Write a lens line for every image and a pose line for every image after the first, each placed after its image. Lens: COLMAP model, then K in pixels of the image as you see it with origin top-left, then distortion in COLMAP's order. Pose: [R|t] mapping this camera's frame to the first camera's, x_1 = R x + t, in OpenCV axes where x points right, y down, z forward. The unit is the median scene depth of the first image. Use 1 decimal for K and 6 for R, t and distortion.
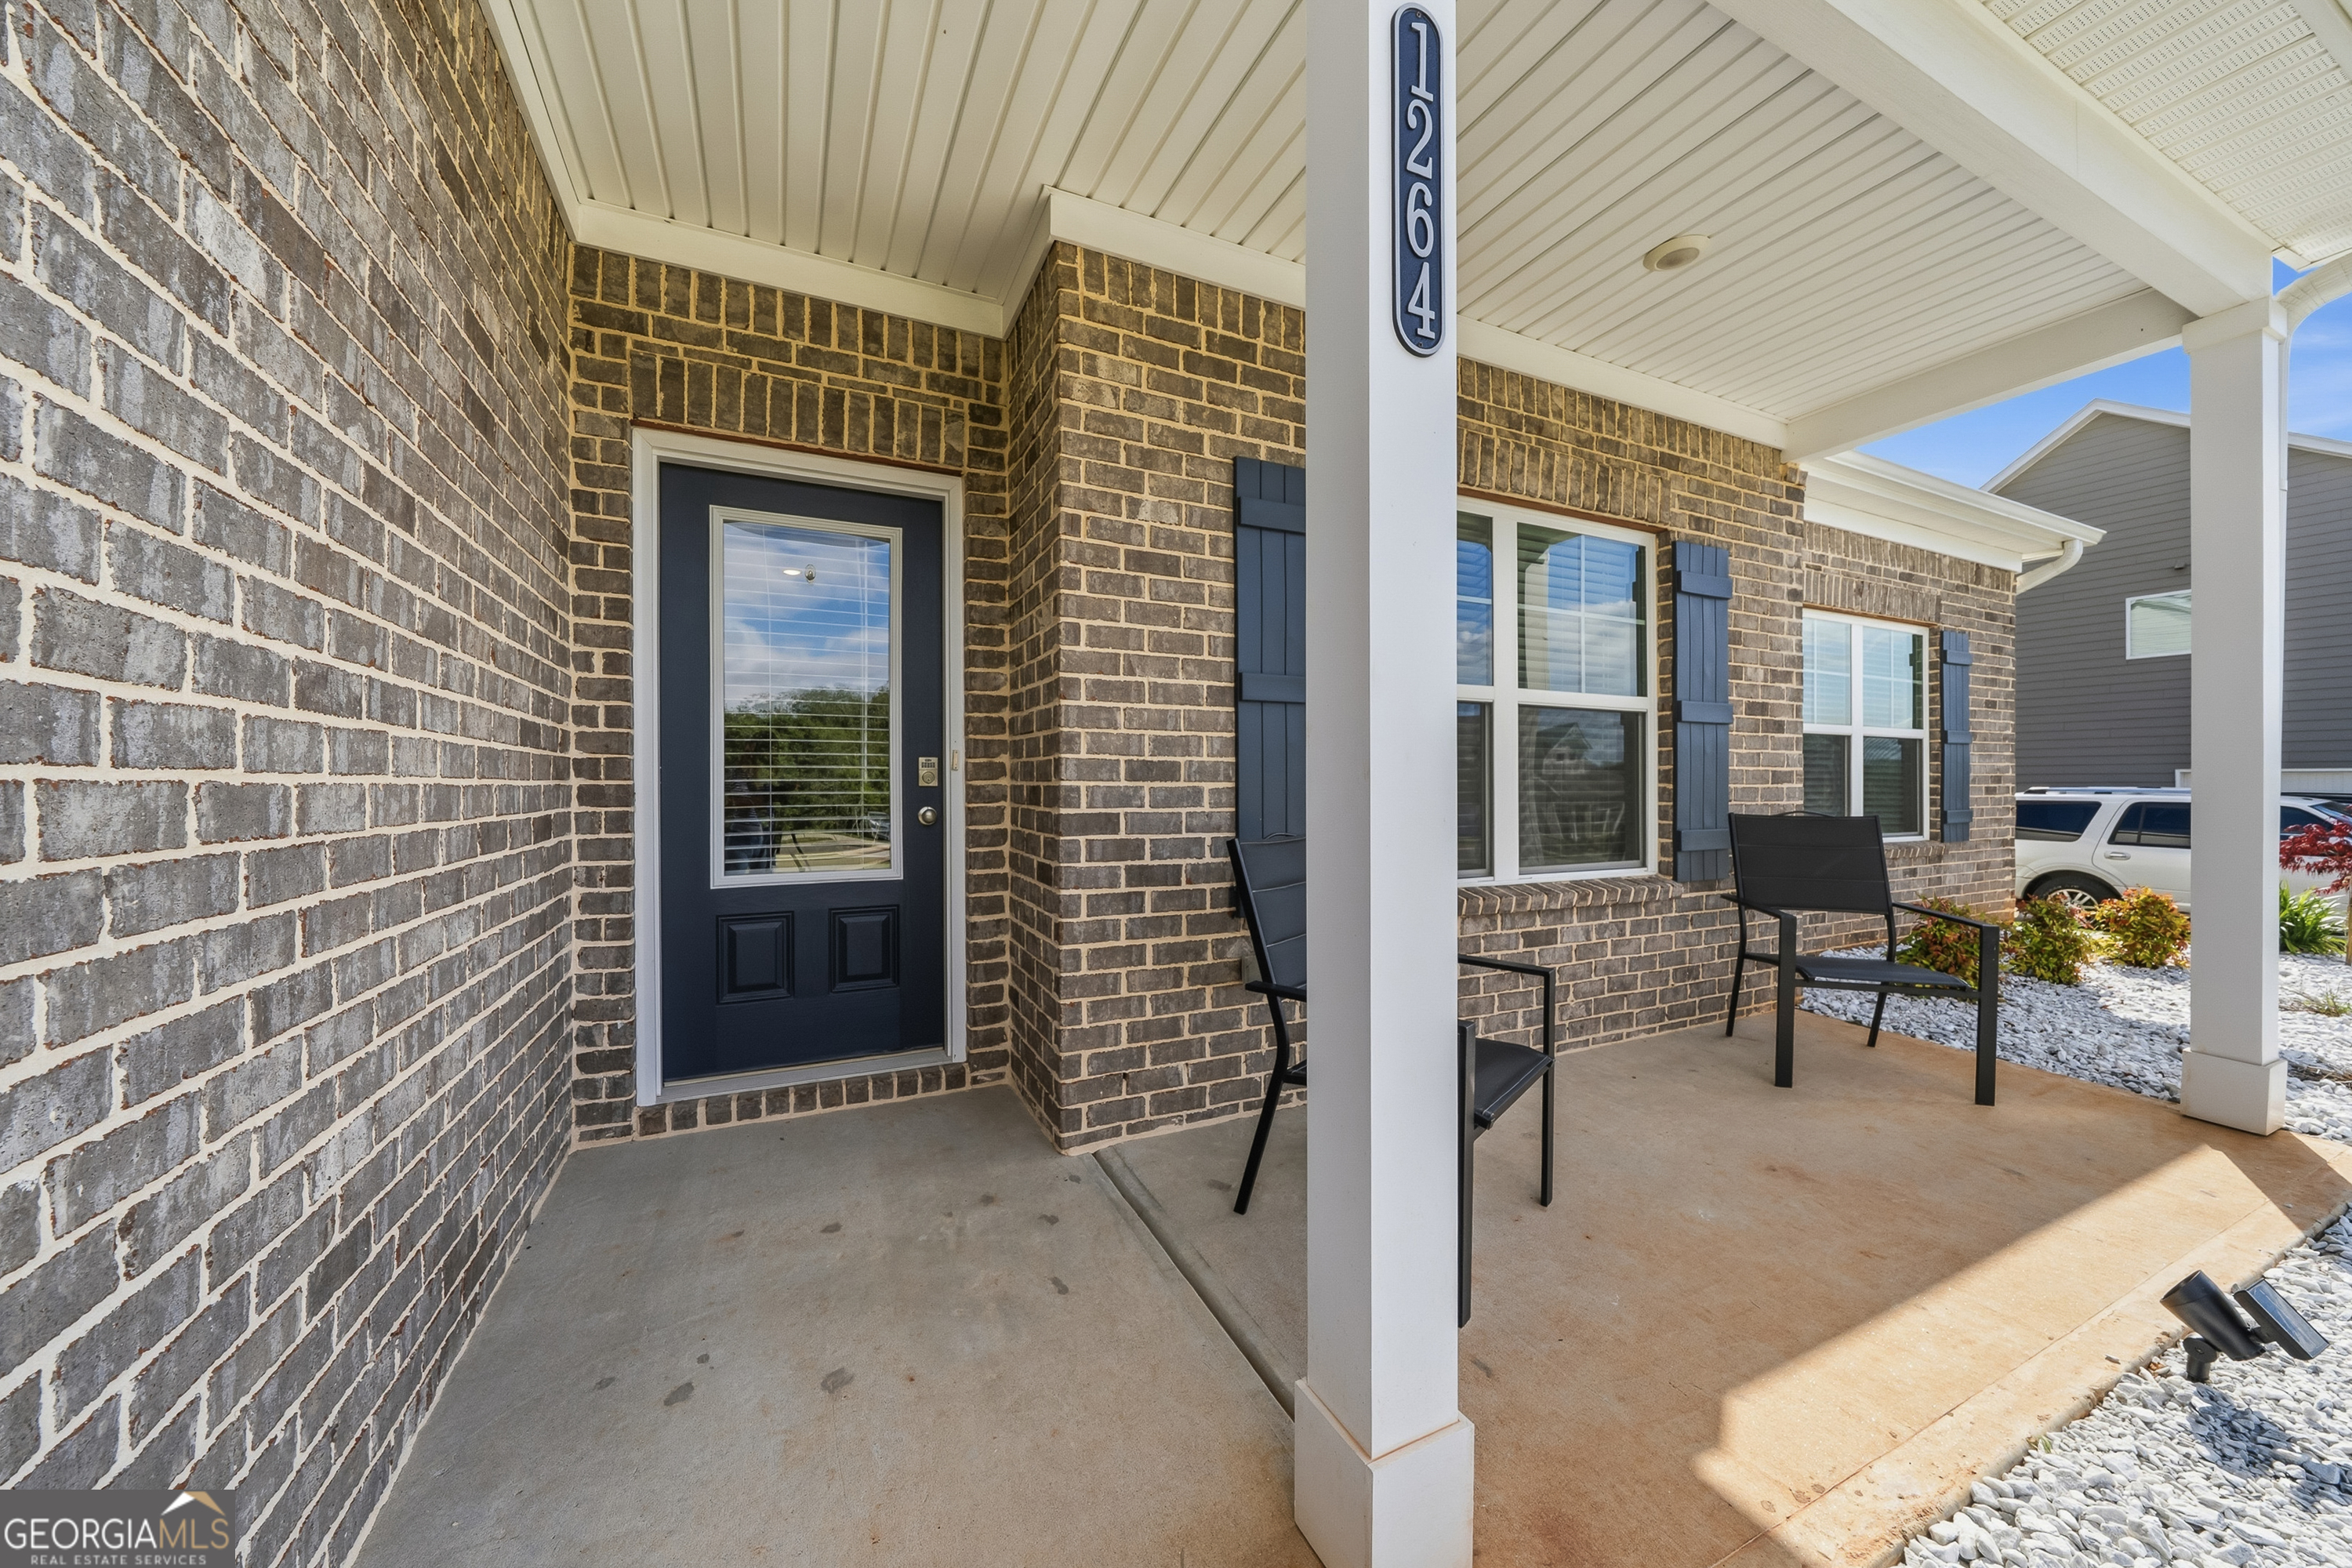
lens RADIAL K [[825.1, 0, 1169.2], [0, 825.1, 786.1], [0, 0, 1]] dist [0.000922, -0.000010]
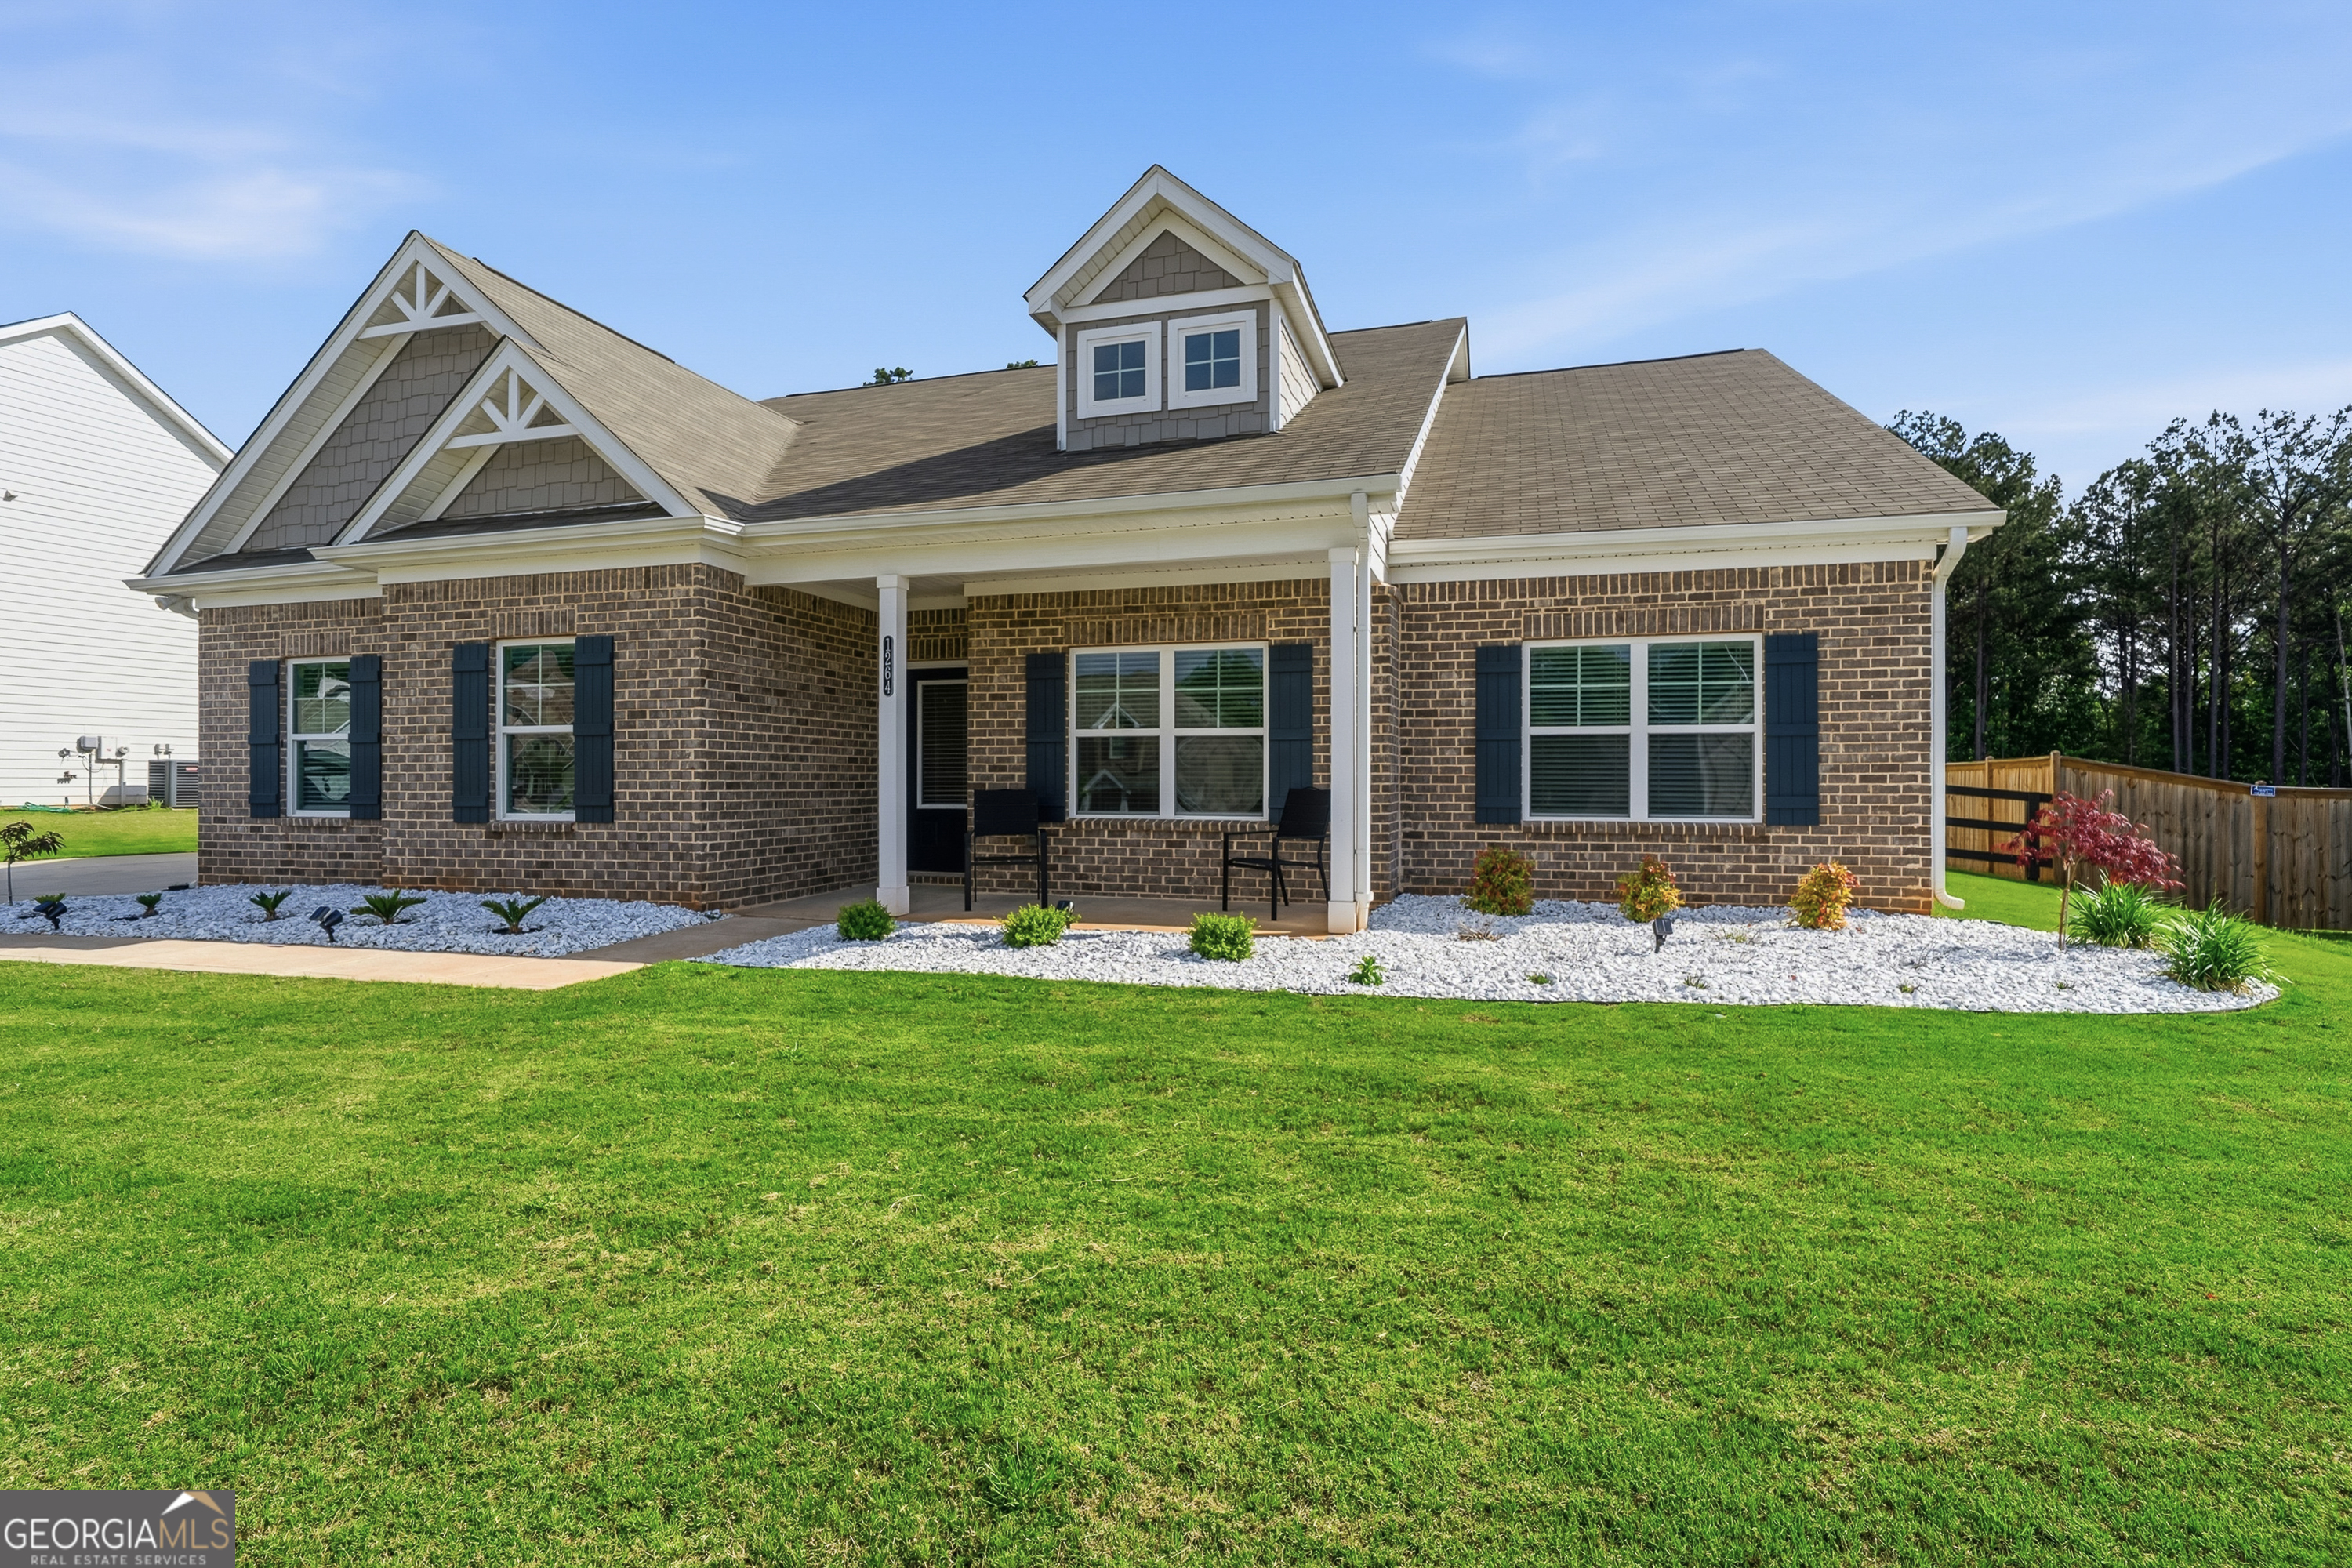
lens RADIAL K [[1133.3, 0, 1174.8], [0, 1133.3, 778.0], [0, 0, 1]] dist [0.000489, 0.001803]
pose [[0.744105, 0.000331, -0.668062, 3.020981], [-0.002855, 0.999992, -0.002683, 0.023033], [0.668056, 0.003904, 0.744101, -1.506407]]
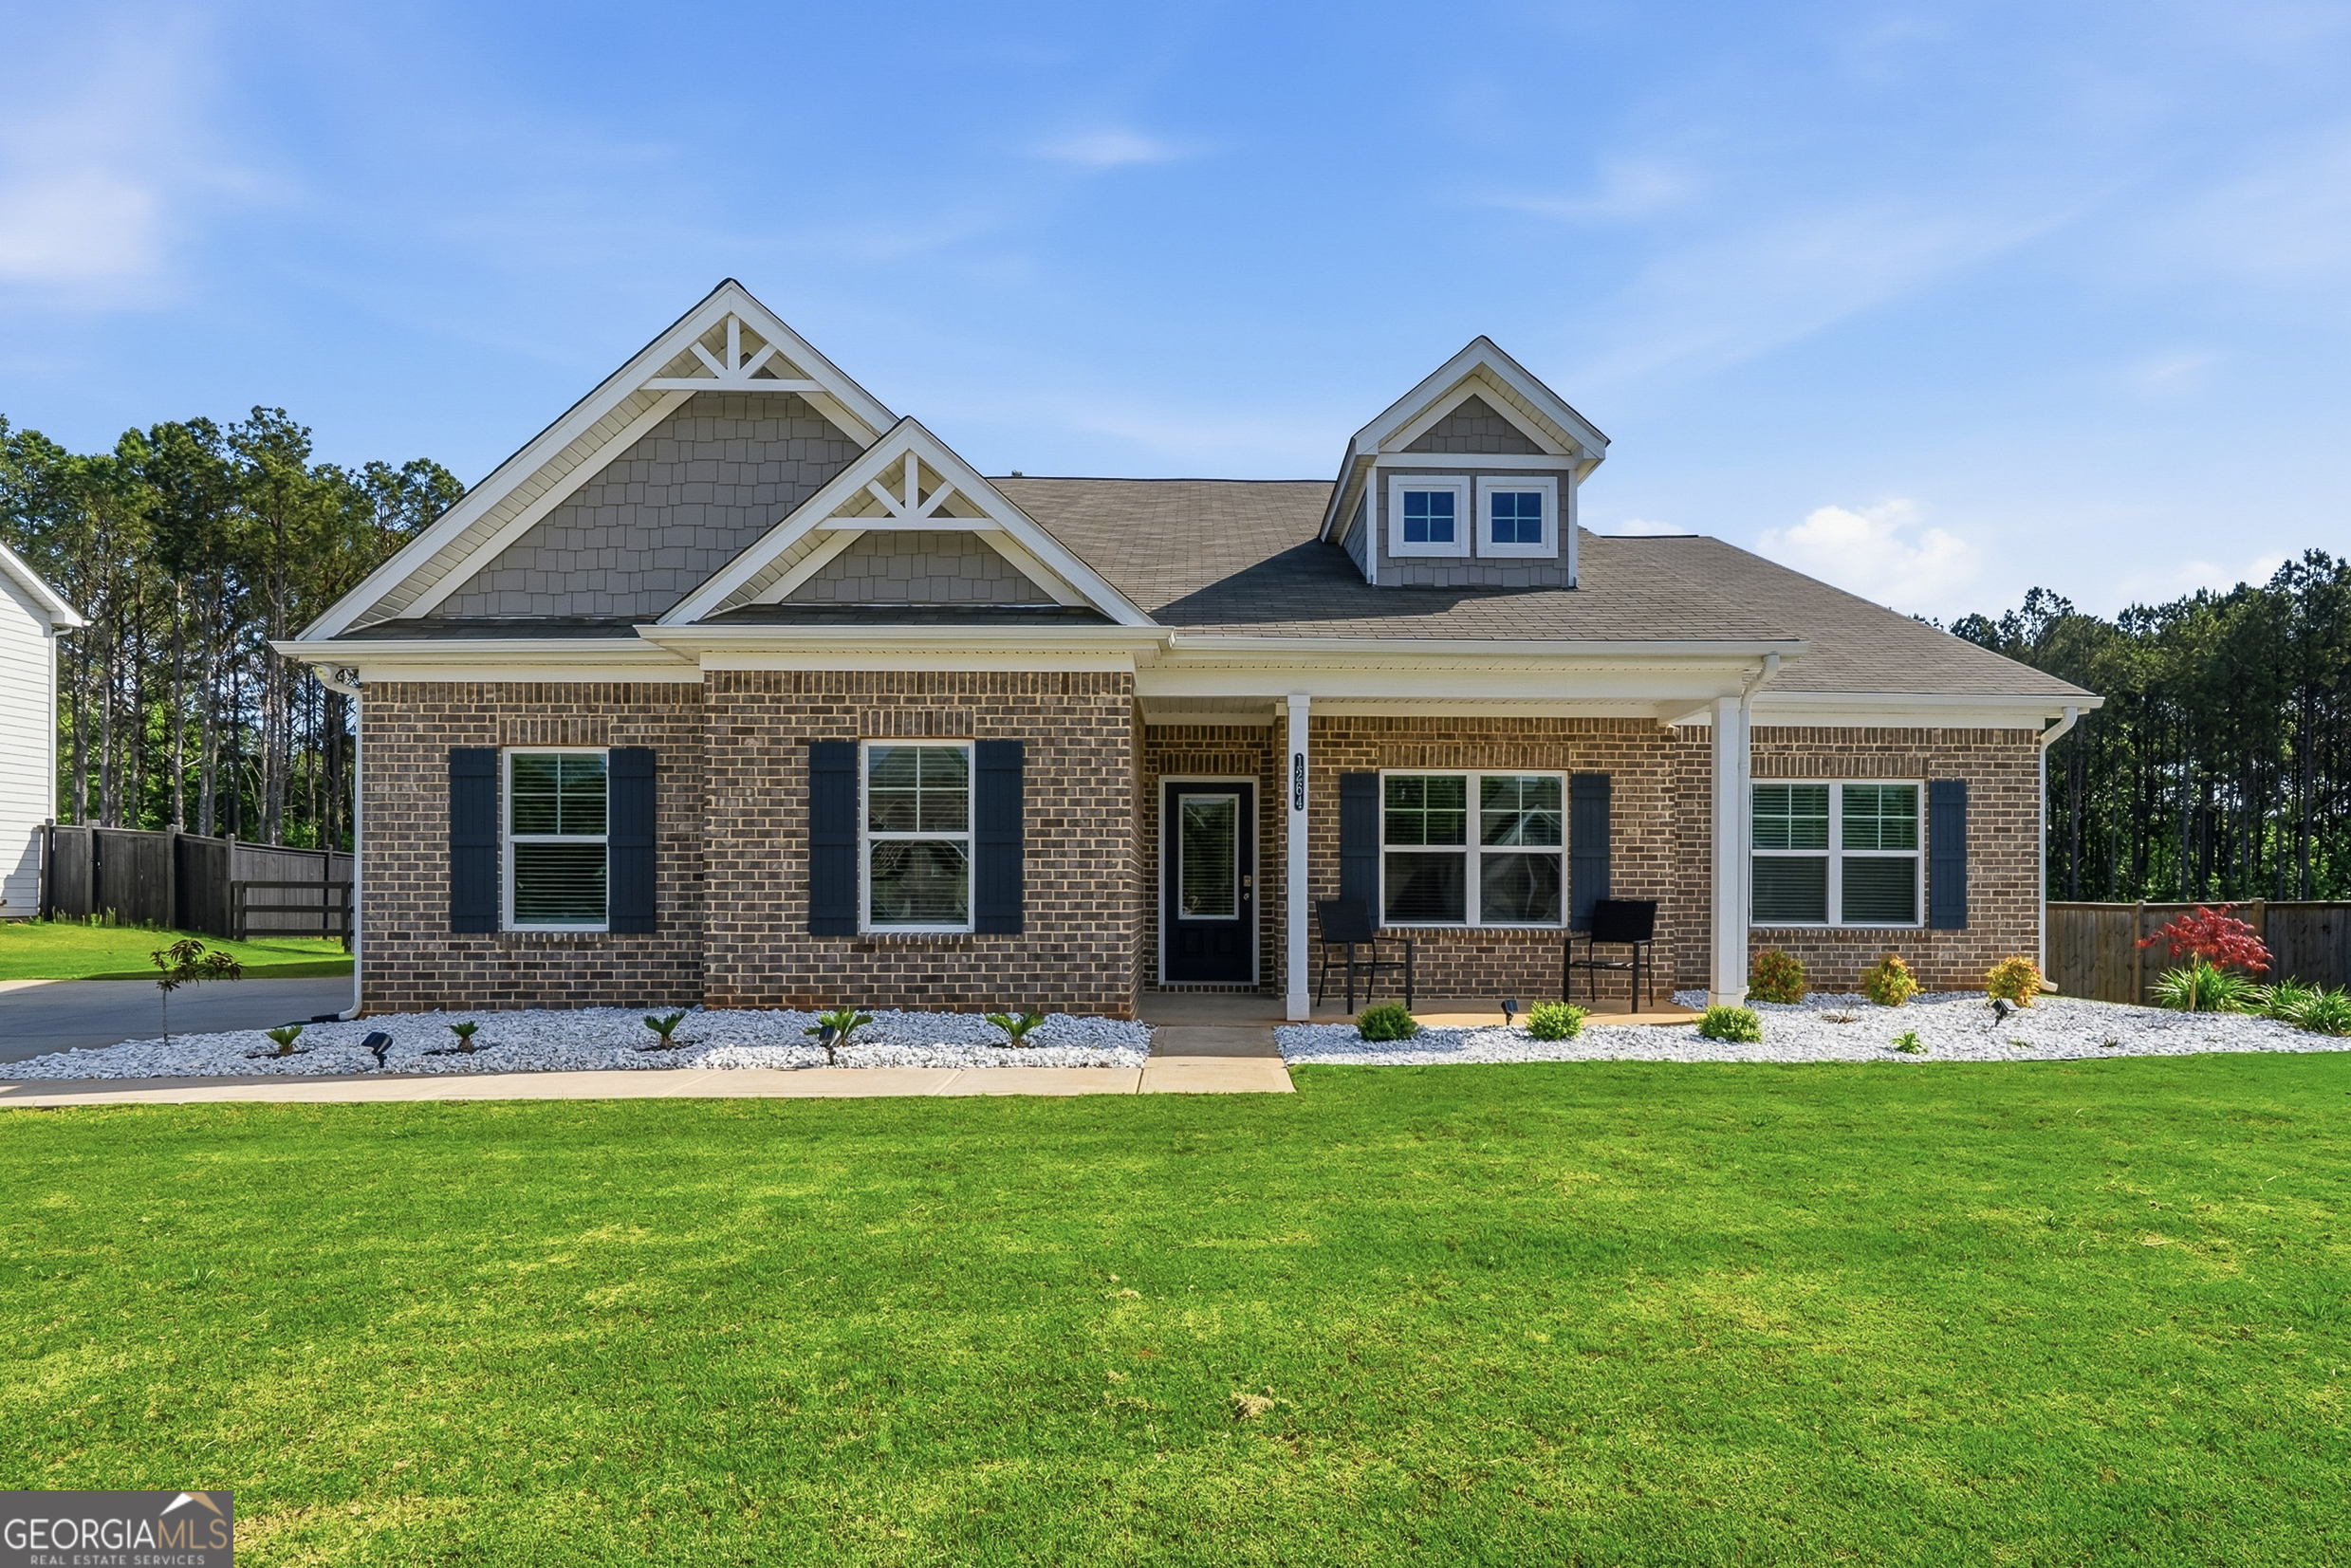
lens RADIAL K [[1135.2, 0, 1212.1], [0, 1135.2, 897.2], [0, 0, 1]] dist [-0.002879, 0.000727]
pose [[0.912507, 0.004841, -0.409034, 1.332438], [-0.005512, 0.999985, -0.000462, 0.045044], [0.409025, 0.002676, 0.912519, -2.905048]]
